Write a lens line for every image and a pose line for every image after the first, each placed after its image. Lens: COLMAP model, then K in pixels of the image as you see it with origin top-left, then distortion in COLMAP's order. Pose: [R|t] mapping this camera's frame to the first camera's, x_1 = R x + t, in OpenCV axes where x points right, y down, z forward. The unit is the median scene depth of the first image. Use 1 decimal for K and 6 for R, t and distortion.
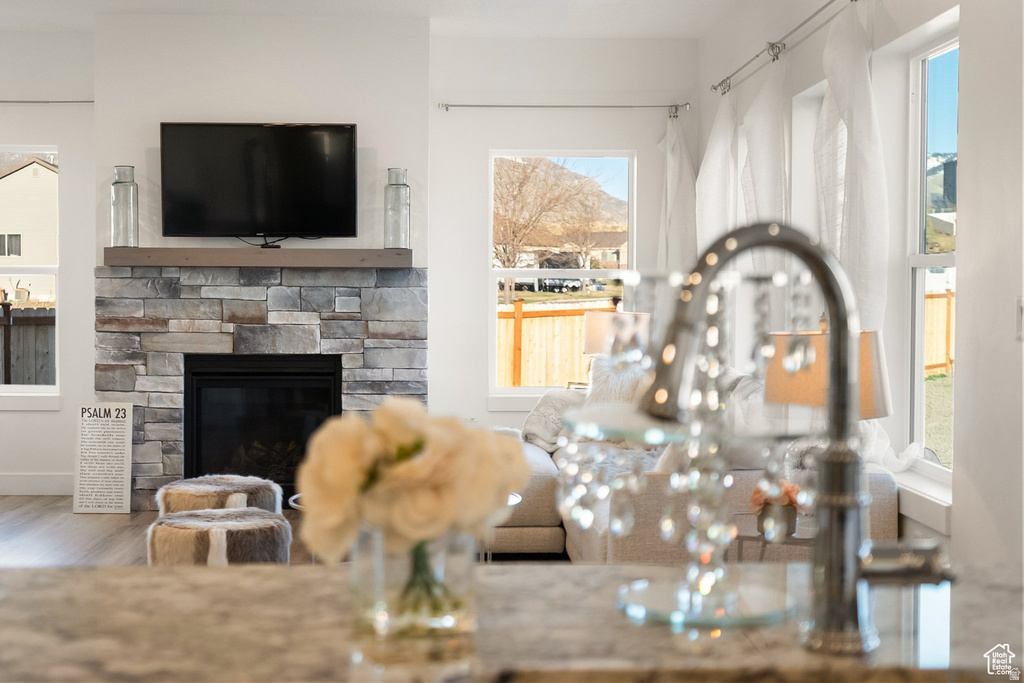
lens RADIAL K [[1501.2, 0, 511.6], [0, 1501.2, 340.3], [0, 0, 1]] dist [-0.000799, 0.000000]
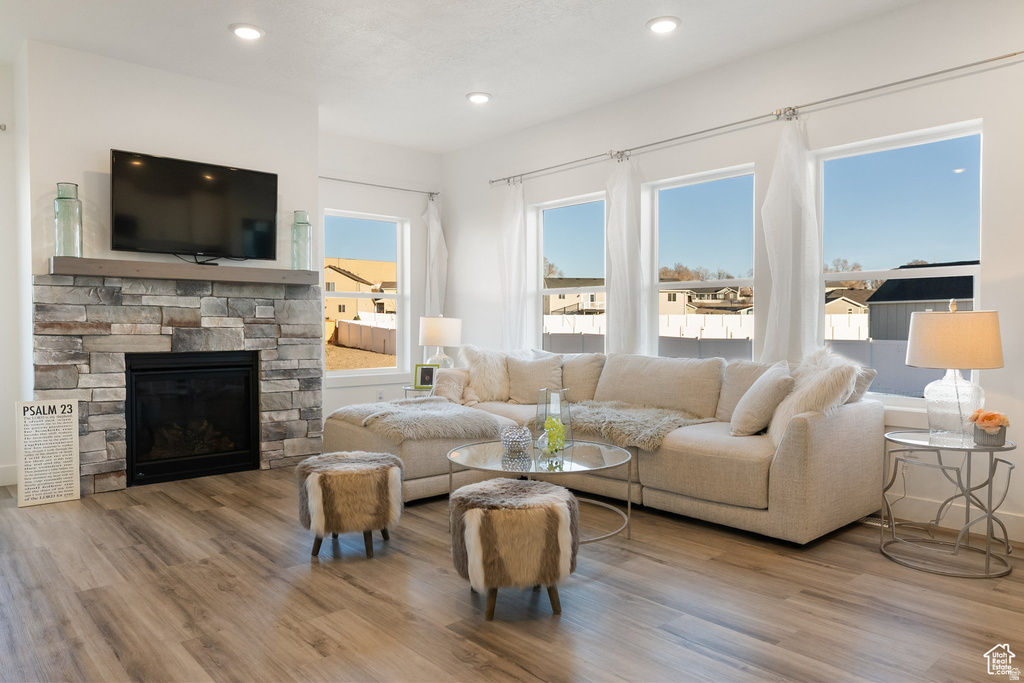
lens RADIAL K [[693.1, 0, 512.4], [0, 693.1, 342.1], [0, 0, 1]] dist [0.000931, 0.000250]
pose [[0.773730, -0.019236, 0.633224, -0.326374], [0.023746, 0.999717, 0.001354, 0.006815], [-0.633071, 0.013989, 0.773967, 0.397935]]
